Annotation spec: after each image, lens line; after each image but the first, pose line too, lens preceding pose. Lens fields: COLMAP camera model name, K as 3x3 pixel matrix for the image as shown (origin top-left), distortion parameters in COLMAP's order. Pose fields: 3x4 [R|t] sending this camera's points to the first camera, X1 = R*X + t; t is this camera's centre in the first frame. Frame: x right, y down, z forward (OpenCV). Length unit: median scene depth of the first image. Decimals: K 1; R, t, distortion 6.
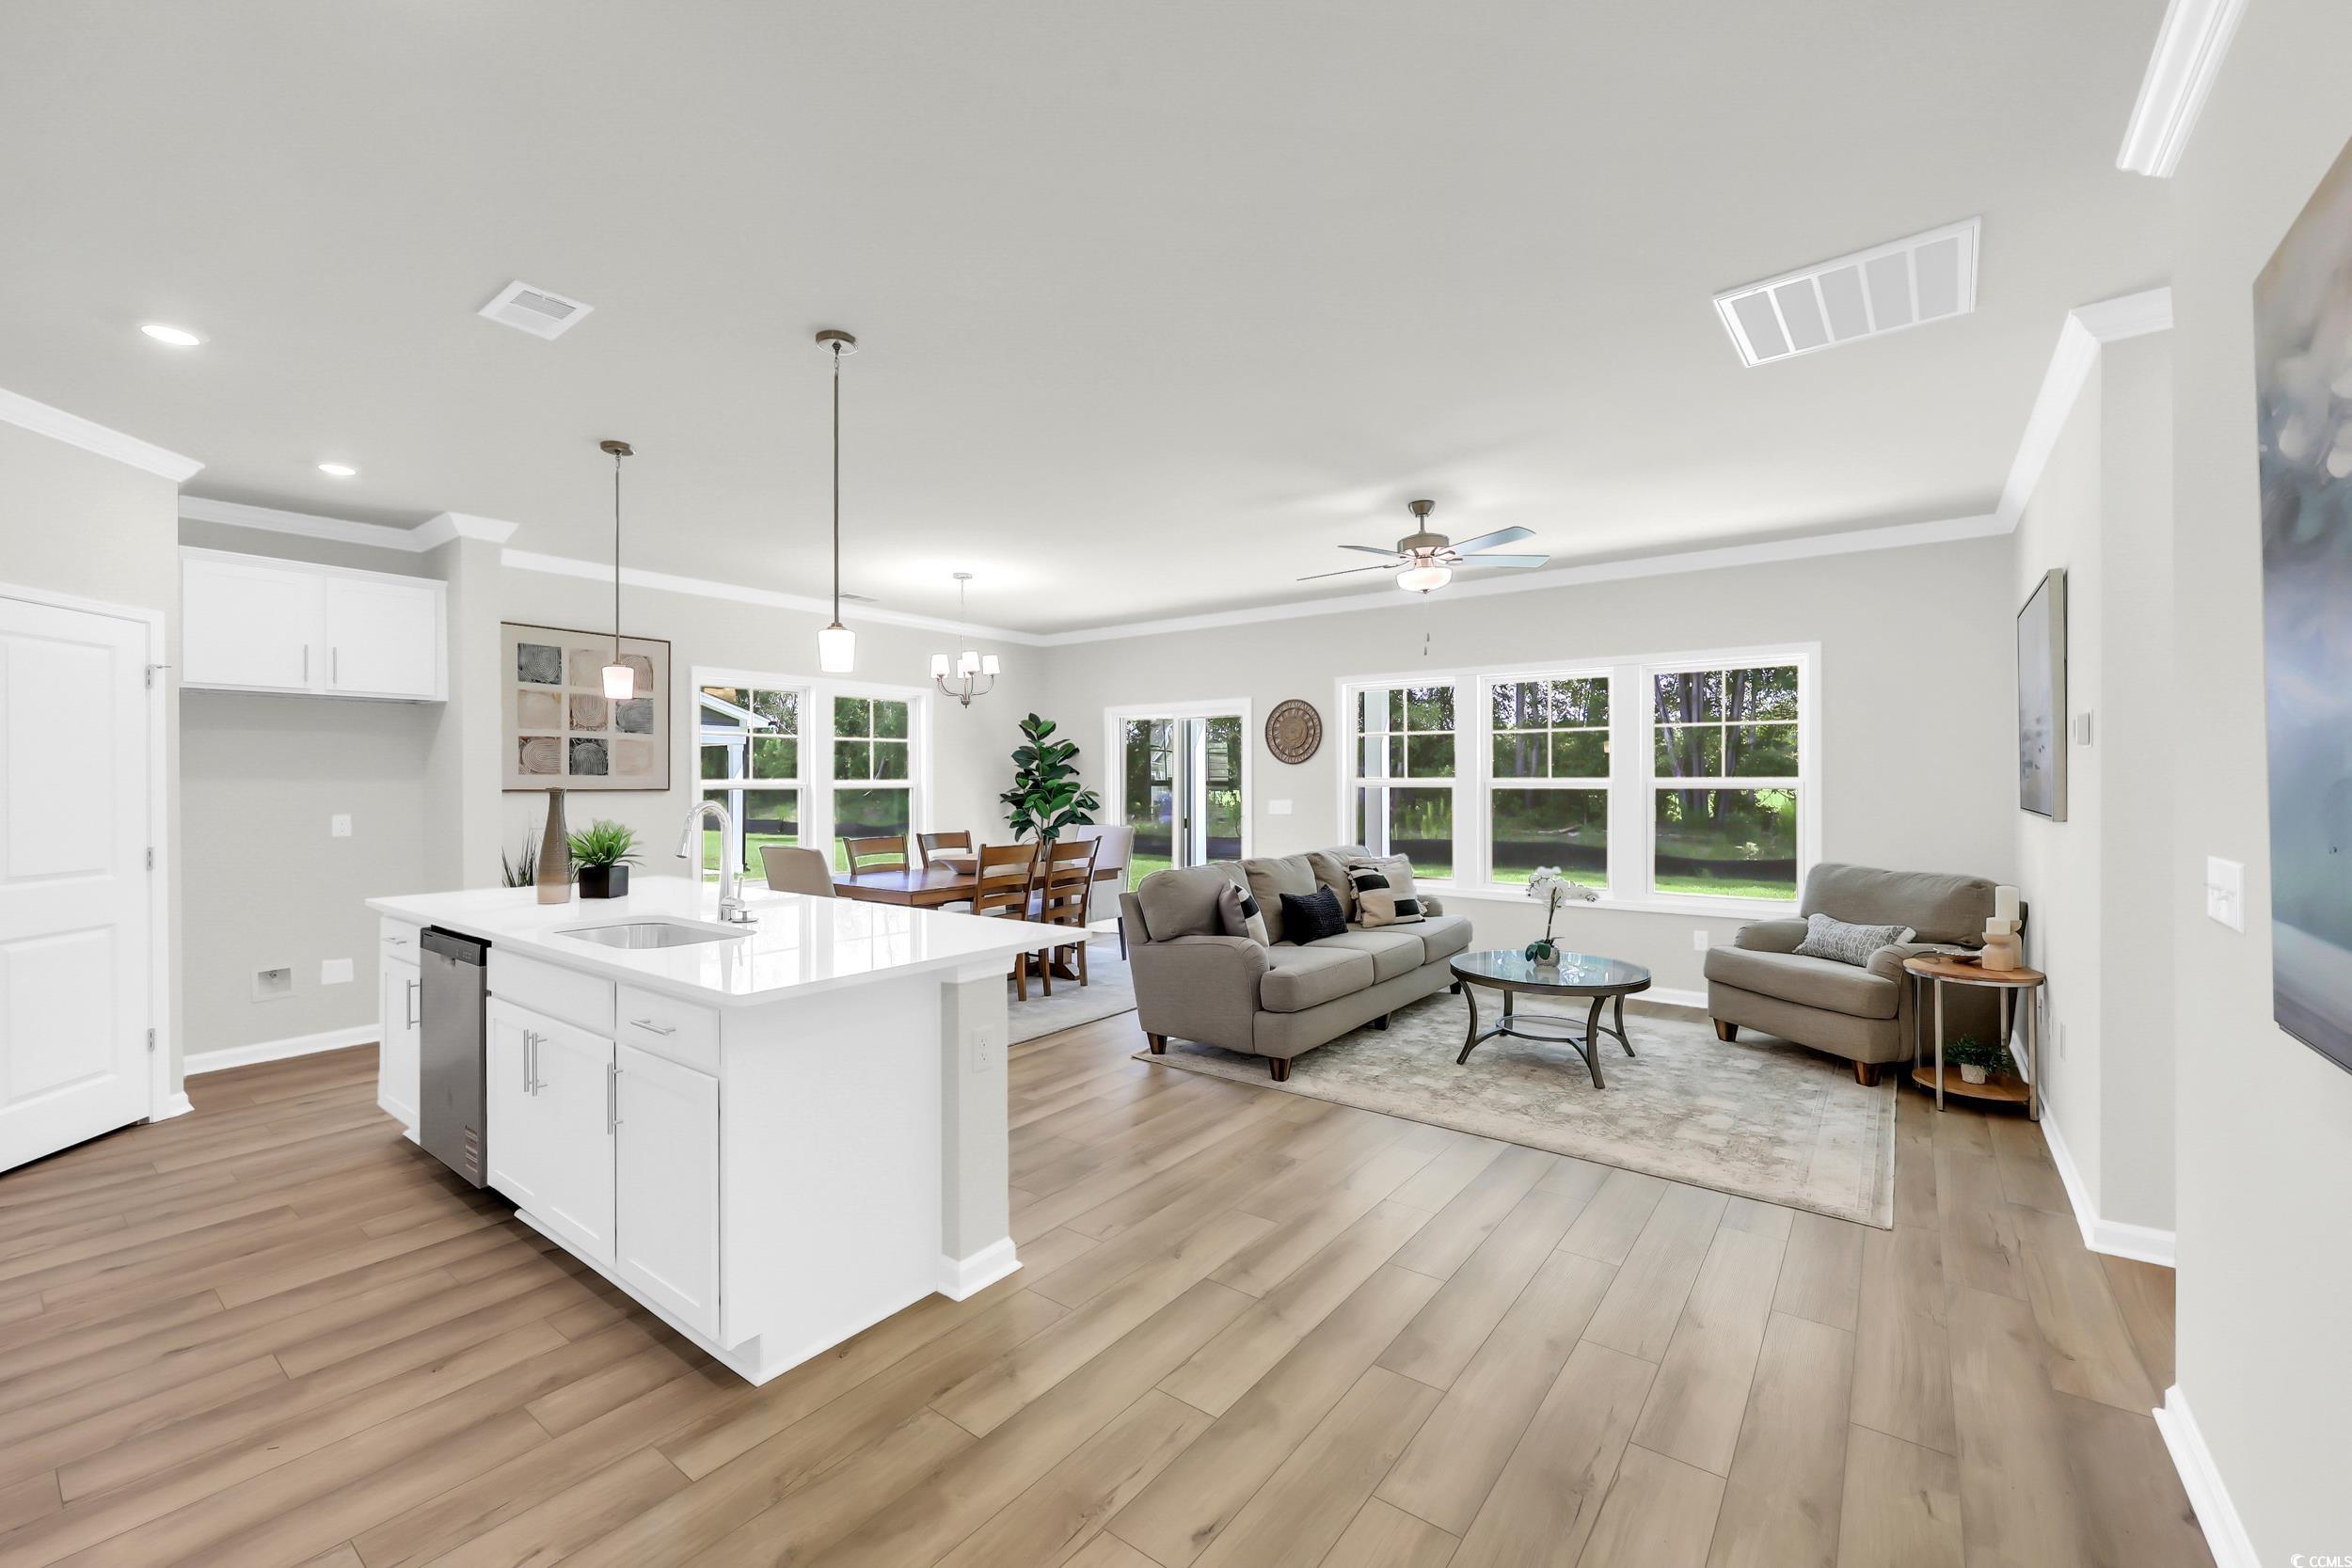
lens RADIAL K [[956.8, 0, 1176.0], [0, 956.8, 784.0], [0, 0, 1]] dist [0.001159, 0.000087]
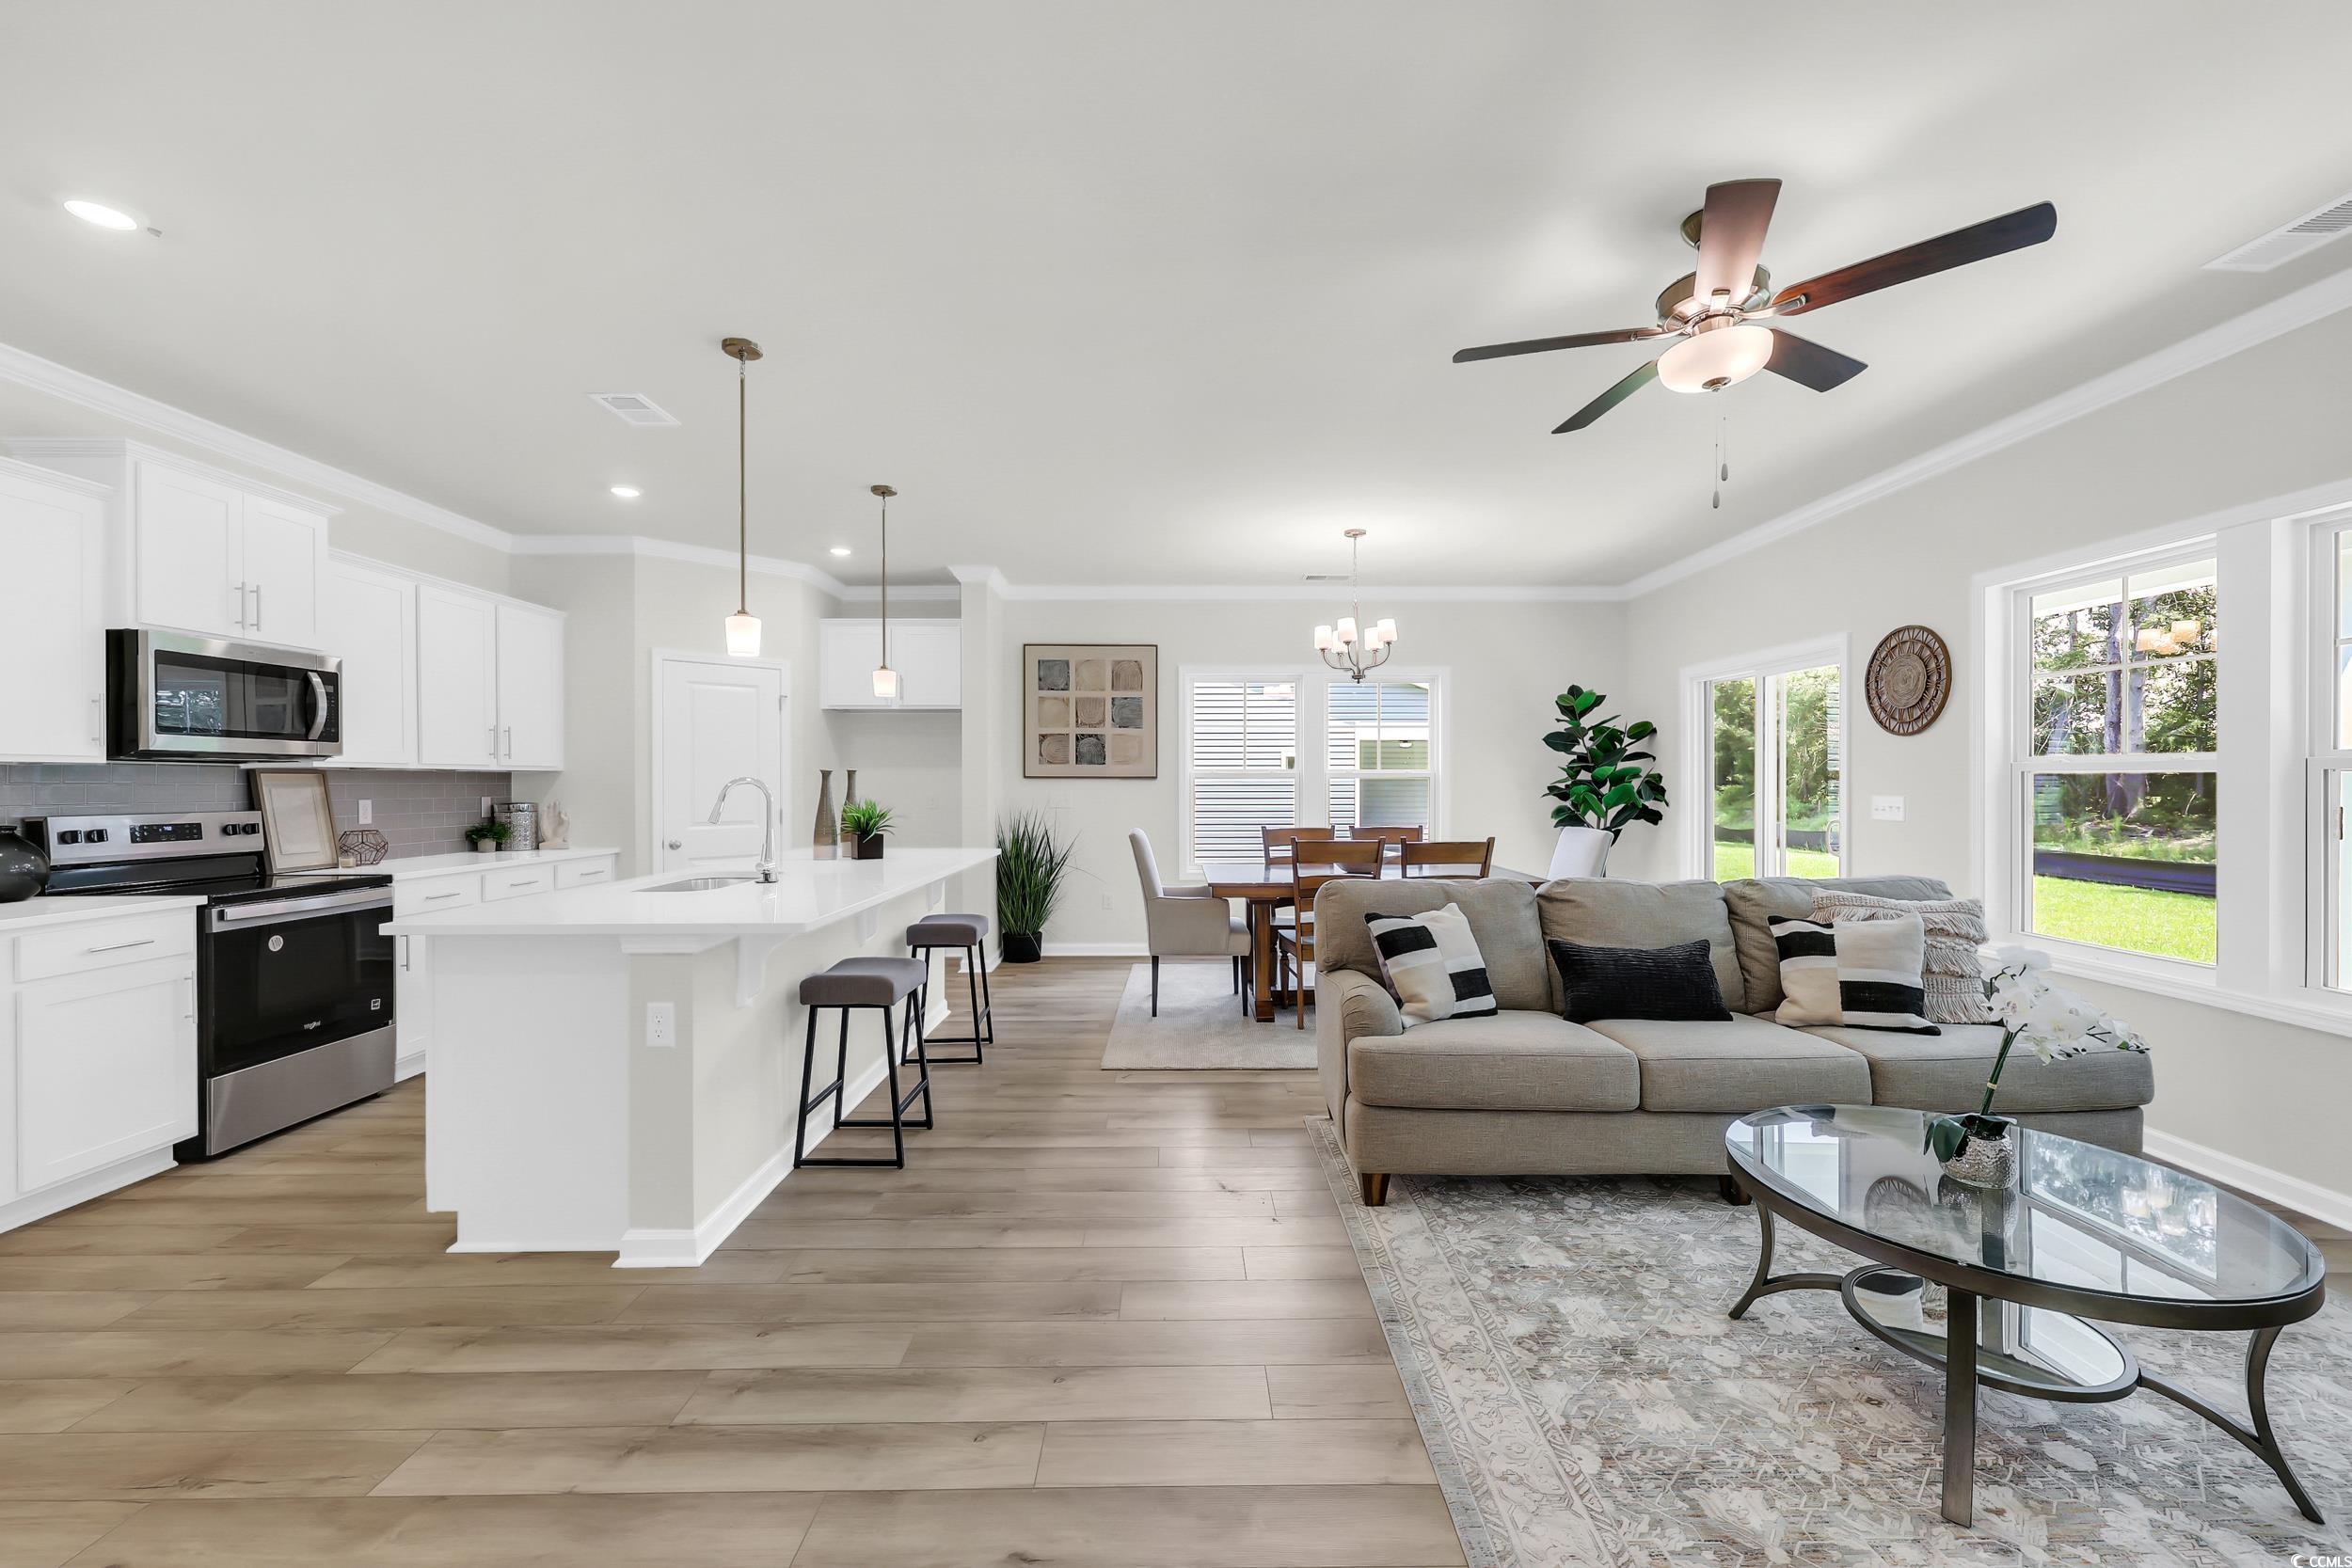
lens RADIAL K [[946.1, 0, 1192.2], [0, 946.1, 790.0], [0, 0, 1]] dist [-0.001584, 0.000554]
pose [[0.615859, 0.008913, -0.787806, 0.520068], [-0.003081, 0.999956, 0.008904, 0.015220], [0.787851, -0.003056, 0.615859, 0.485725]]
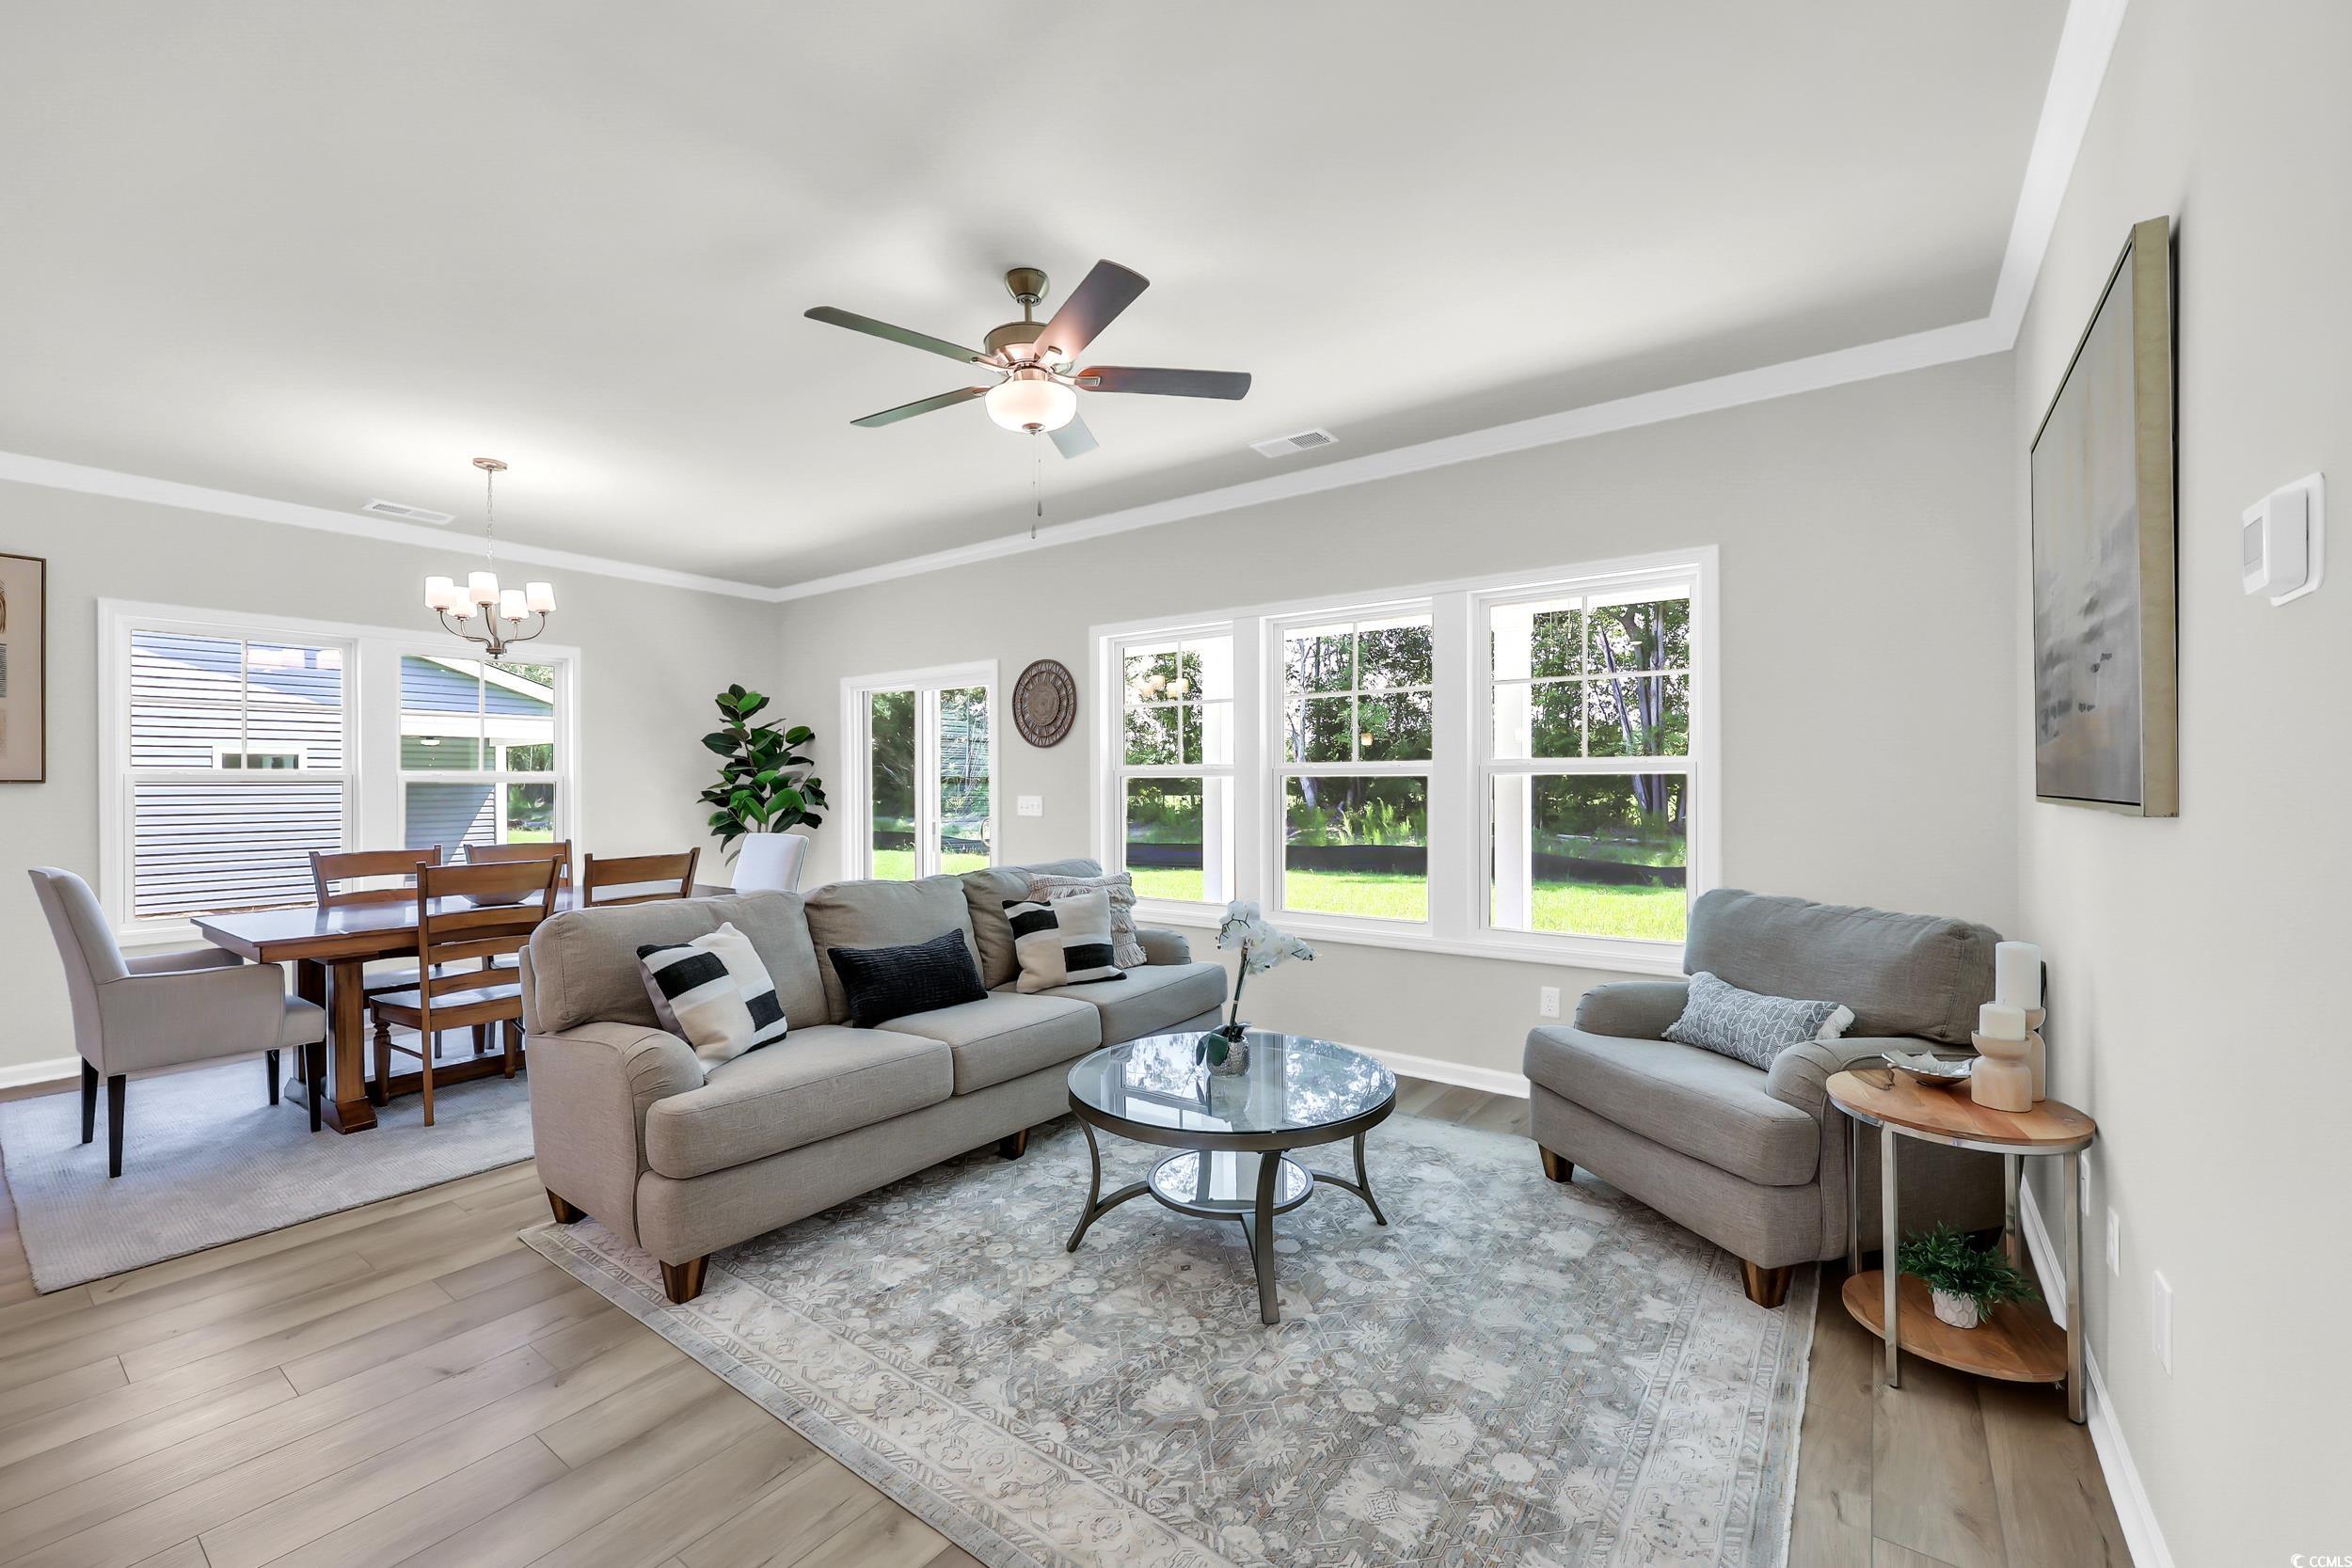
lens RADIAL K [[946.1, 0, 1192.2], [0, 946.1, 790.0], [0, 0, 1]] dist [-0.001584, 0.000554]
pose [[0.999674, -0.002137, 0.025429, 0.363145], [0.002102, 0.999997, 0.001433, 0.018652], [-0.025432, -0.001379, 0.999676, 0.445404]]
